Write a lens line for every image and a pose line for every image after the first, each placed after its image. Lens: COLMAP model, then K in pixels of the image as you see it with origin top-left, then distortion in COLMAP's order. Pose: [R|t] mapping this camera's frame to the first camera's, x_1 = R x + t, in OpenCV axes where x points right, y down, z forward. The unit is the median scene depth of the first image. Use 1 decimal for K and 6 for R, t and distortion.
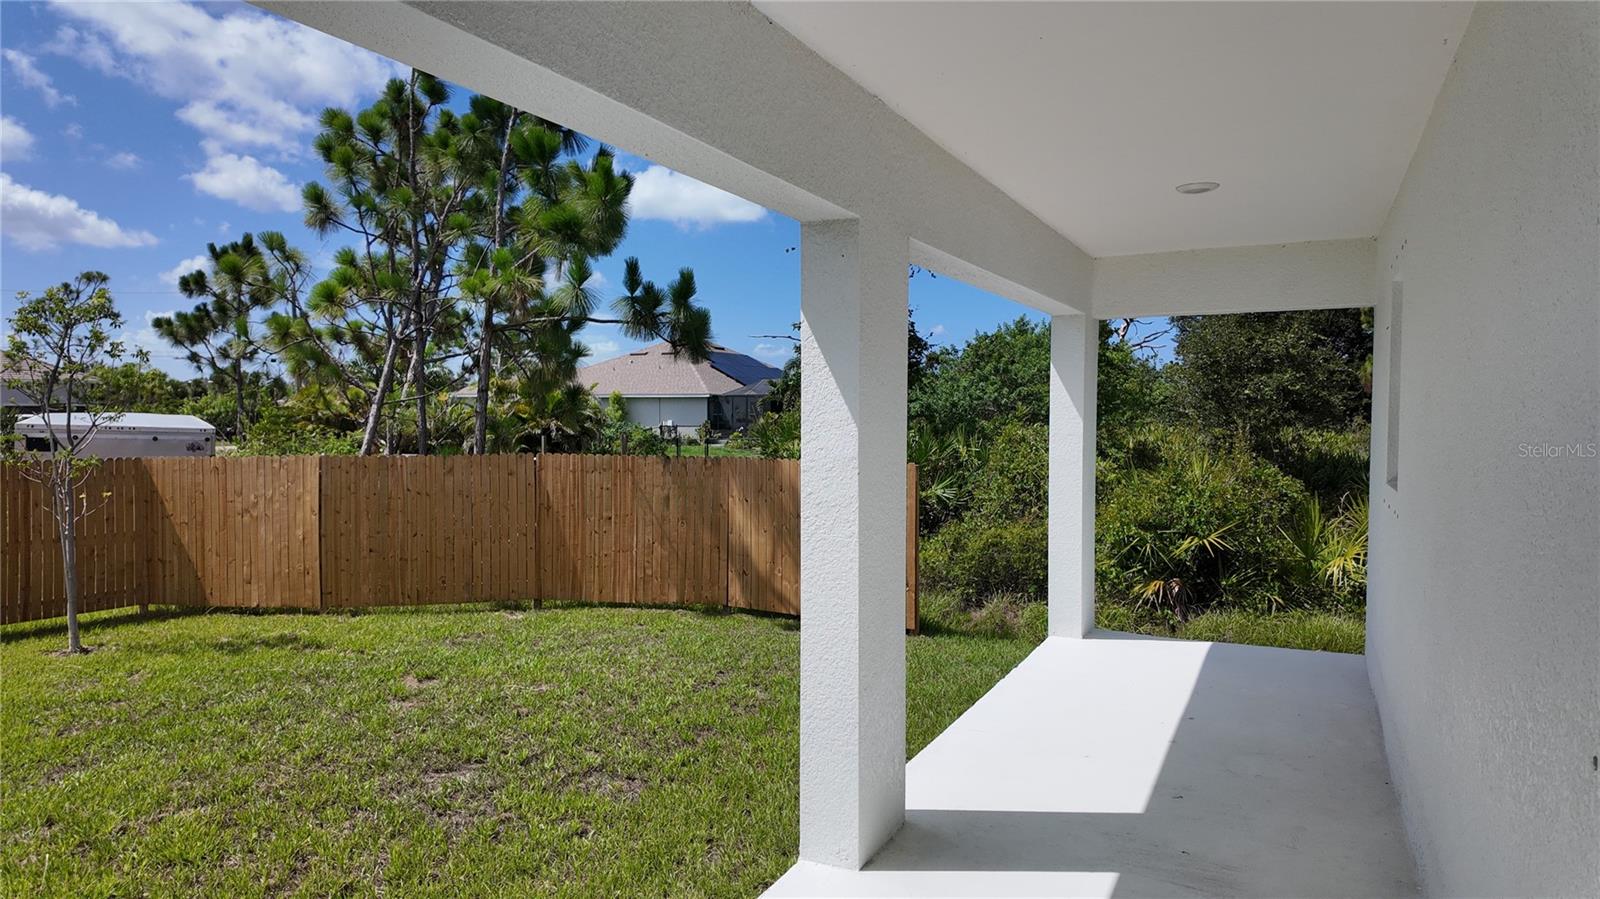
lens RADIAL K [[929.1, 0, 803.8], [0, 929.1, 444.6], [0, 0, 1]] dist [0.084328, -0.082630]
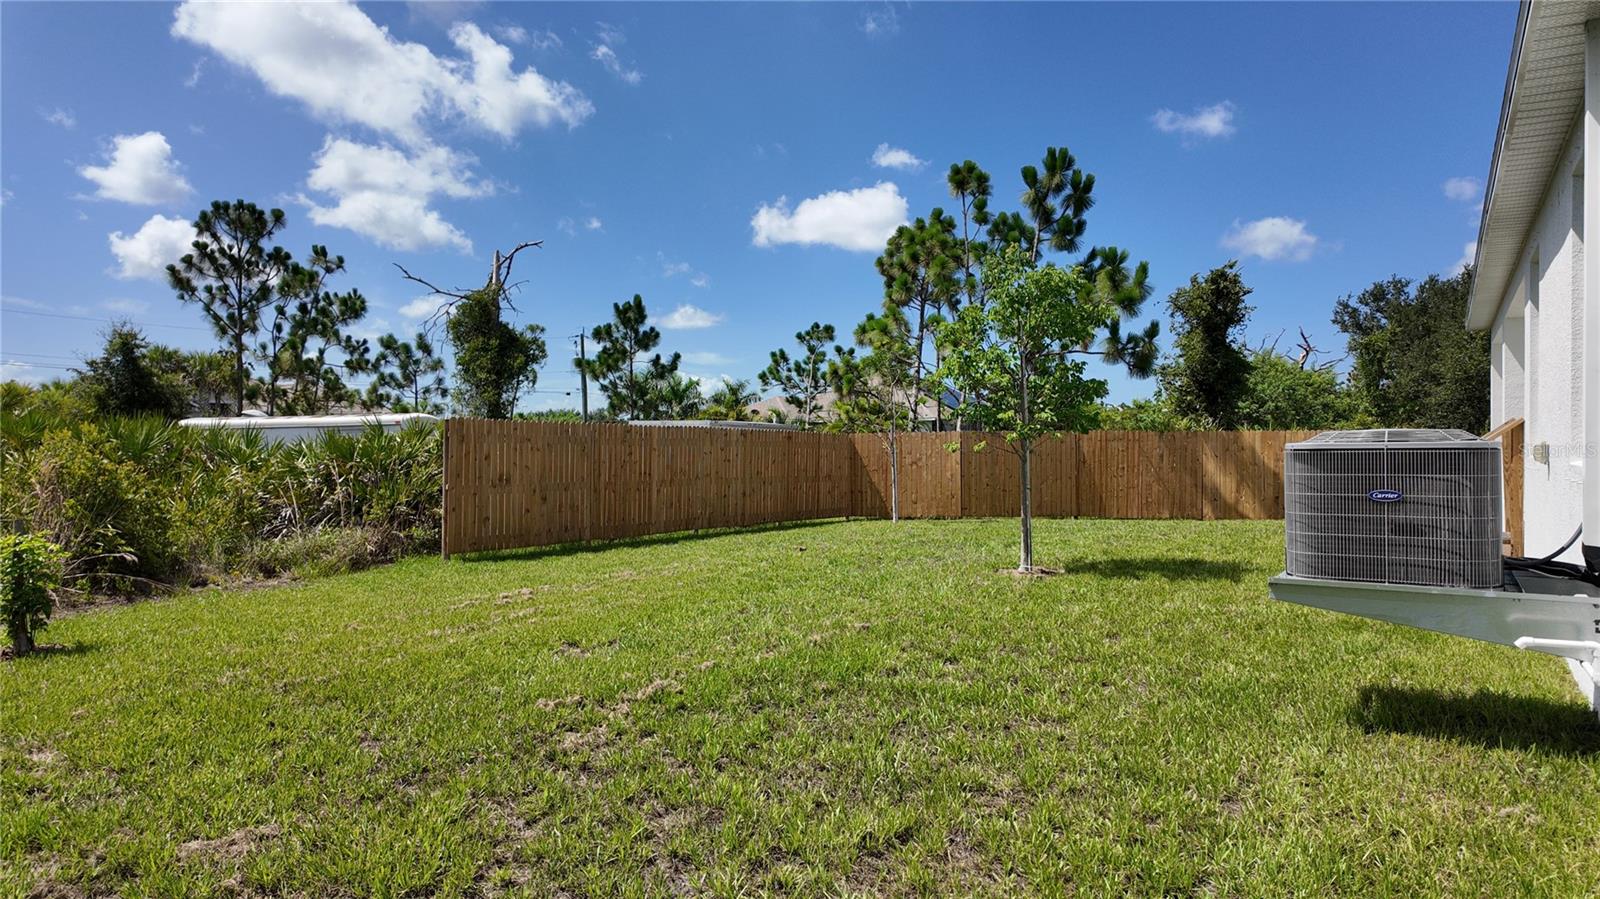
lens RADIAL K [[929.1, 0, 803.8], [0, 929.1, 444.6], [0, 0, 1]] dist [0.084328, -0.082630]
pose [[0.992983, -0.002411, -0.118234, -0.578616], [-0.001873, 0.999346, -0.036113, 0.097902], [0.118243, 0.036081, 0.992329, -0.746294]]
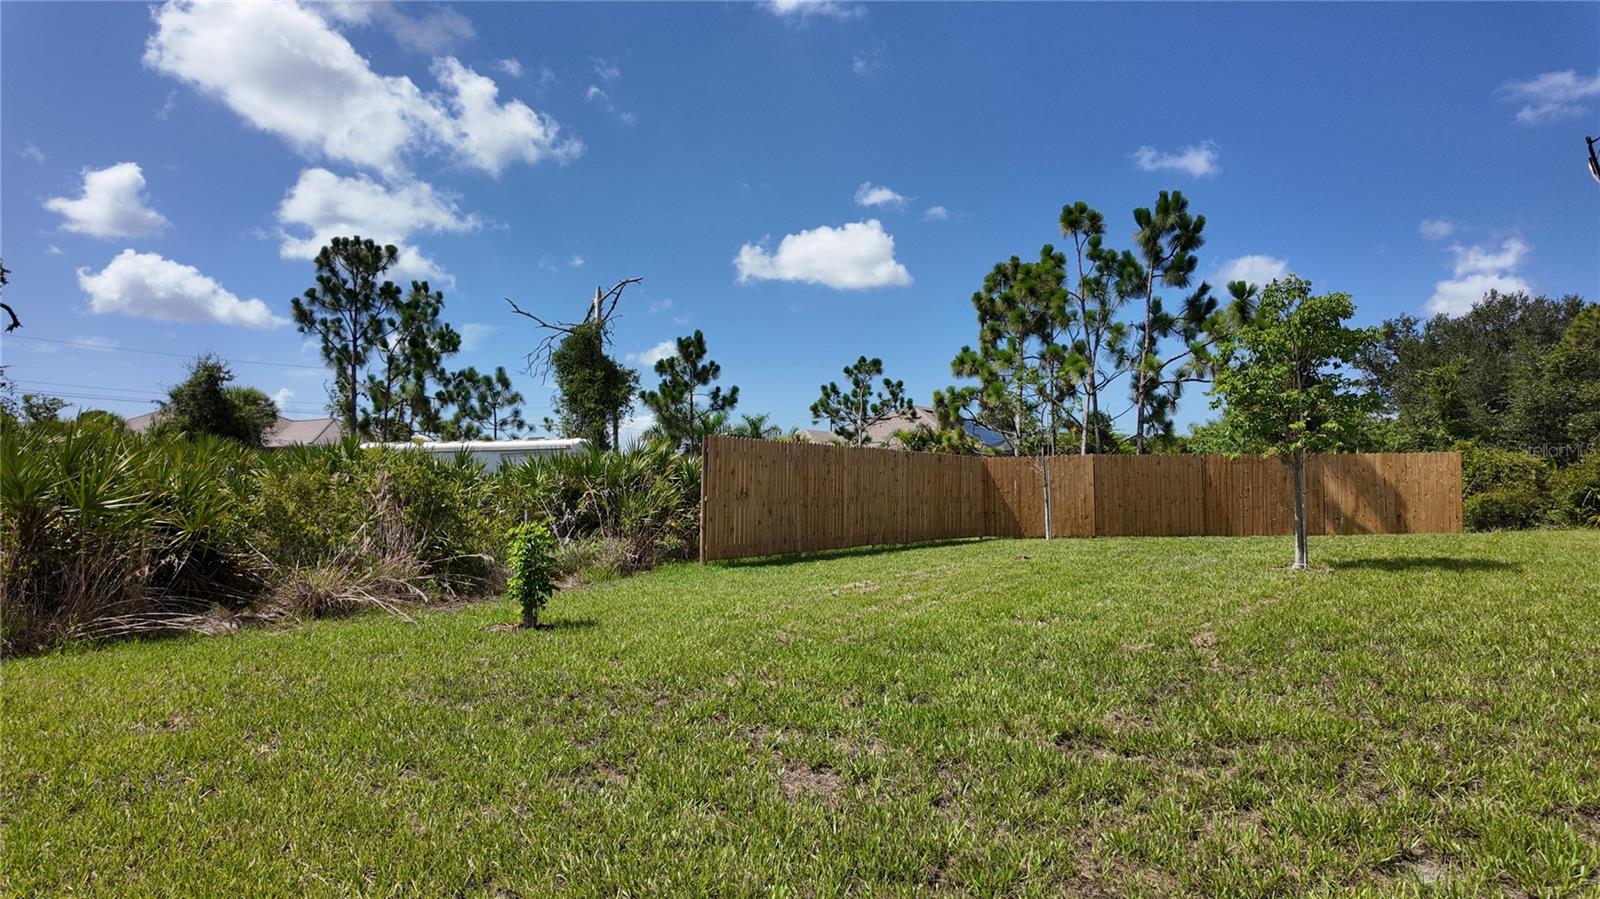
lens RADIAL K [[946.8, 0, 800.0], [0, 946.8, 449.5], [0, 0, 1]] dist [0.106973, -0.131304]
pose [[0.996085, -0.008223, -0.088023, -0.895771], [0.001851, 0.997387, -0.072224, 0.133659], [0.088387, 0.071778, 0.993497, -0.910002]]
